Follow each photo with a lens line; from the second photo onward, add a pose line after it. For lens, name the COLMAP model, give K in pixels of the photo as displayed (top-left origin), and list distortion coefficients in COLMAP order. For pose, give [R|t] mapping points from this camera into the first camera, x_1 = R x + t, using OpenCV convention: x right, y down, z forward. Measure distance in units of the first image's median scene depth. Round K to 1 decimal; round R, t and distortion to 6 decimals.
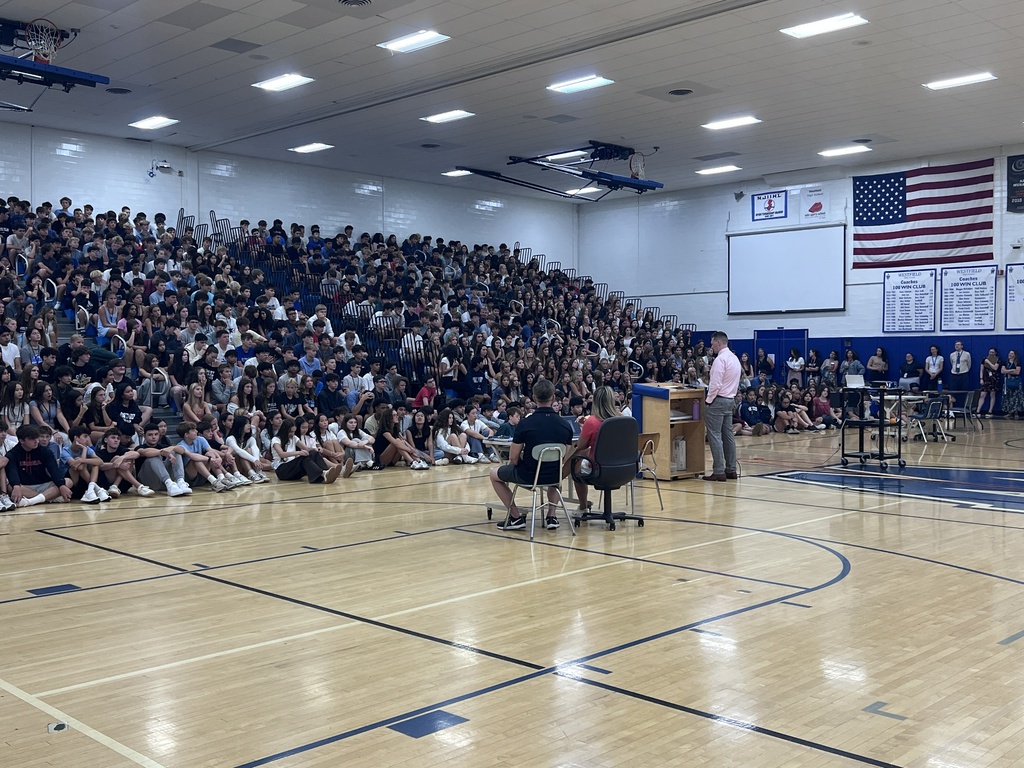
lens RADIAL K [[1081.4, 0, 511.7], [0, 1081.4, 384.7], [0, 0, 1]] dist [0.012448, 0.000000]
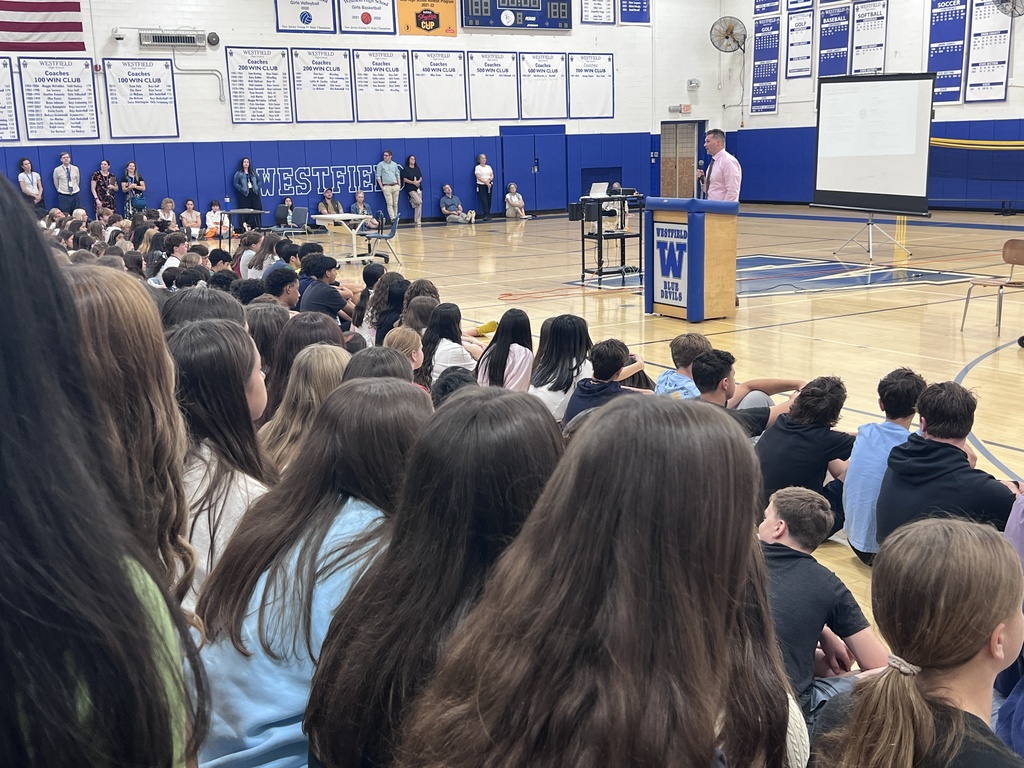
lens RADIAL K [[1150.6, 0, 511.9], [0, 1150.6, 384.7], [0, 0, 1]] dist [0.014845, 0.000000]
pose [[0.268214, -0.200300, 0.942306, -0.342506], [0.057789, 0.979730, 0.191806, -0.016607], [-0.961625, 0.003010, 0.274352, 0.447387]]
